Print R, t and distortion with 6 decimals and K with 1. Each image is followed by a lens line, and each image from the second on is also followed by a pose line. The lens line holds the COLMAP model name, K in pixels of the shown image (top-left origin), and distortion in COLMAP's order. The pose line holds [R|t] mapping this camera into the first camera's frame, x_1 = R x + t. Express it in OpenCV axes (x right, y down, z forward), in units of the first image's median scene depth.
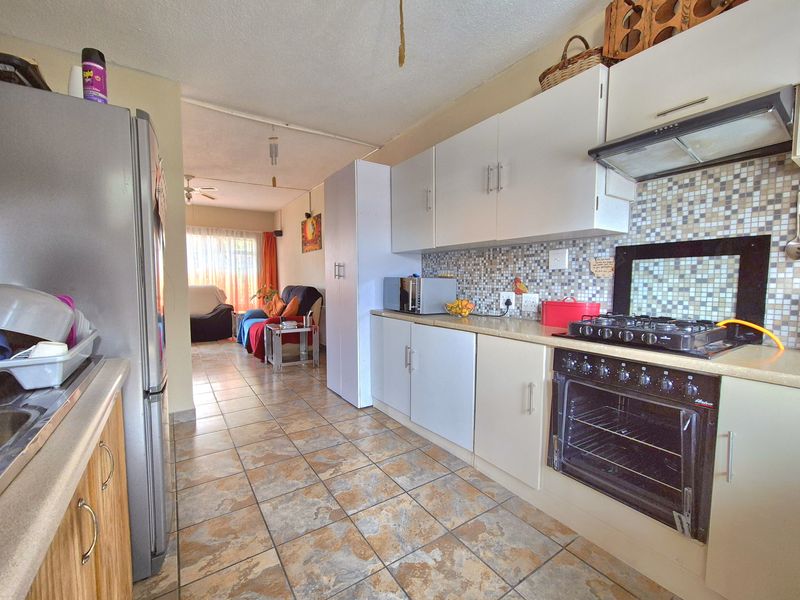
lens RADIAL K [[326.7, 0, 398.1], [0, 326.7, 305.4], [0, 0, 1]] dist [0.009018, -0.006364]
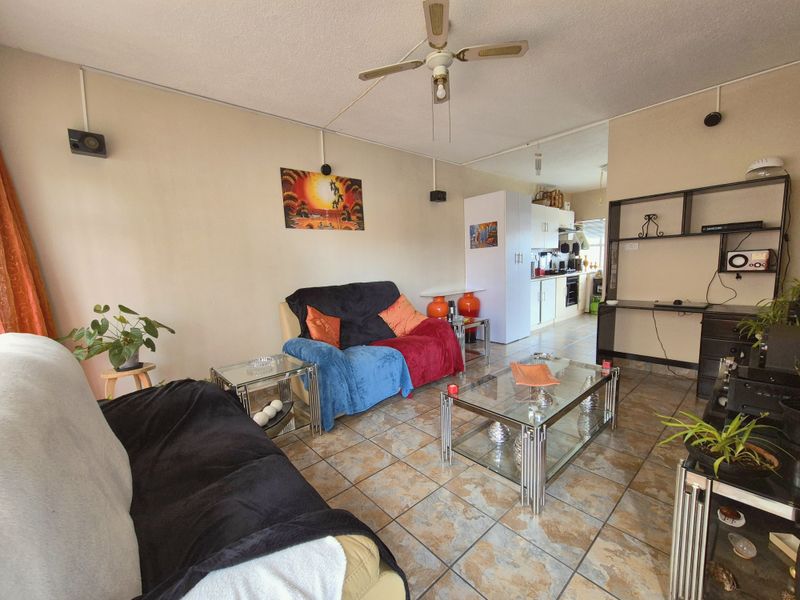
lens RADIAL K [[326.7, 0, 398.1], [0, 326.7, 305.4], [0, 0, 1]] dist [0.009018, -0.006364]
pose [[-0.119015, -0.131125, 0.984196, -2.165333], [0.115616, 0.982668, 0.144902, -0.227576], [-0.986138, 0.131034, -0.101792, 2.238281]]
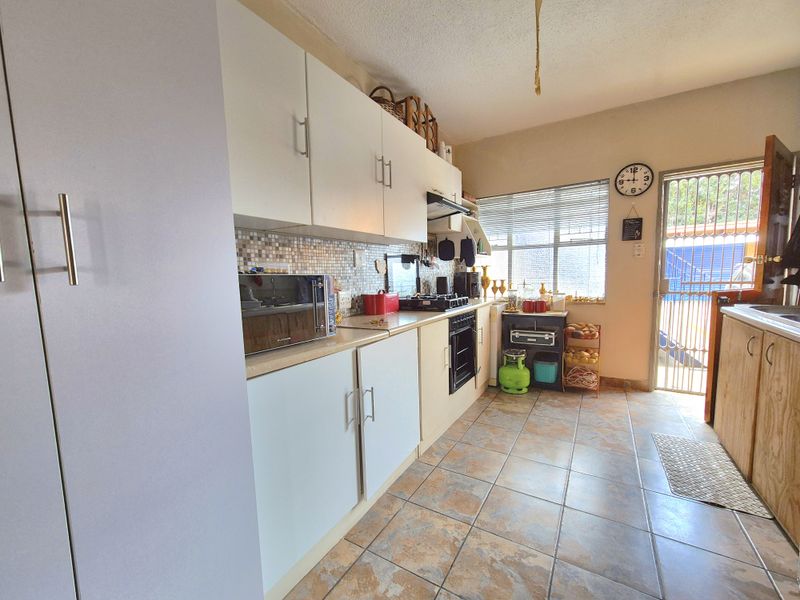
lens RADIAL K [[326.7, 0, 398.1], [0, 326.7, 305.4], [0, 0, 1]] dist [0.009018, -0.006364]
pose [[-0.395902, -0.083165, 0.914519, -0.508661], [0.091131, 0.987416, 0.129245, -0.093154], [-0.913760, 0.134509, -0.383341, 1.088703]]
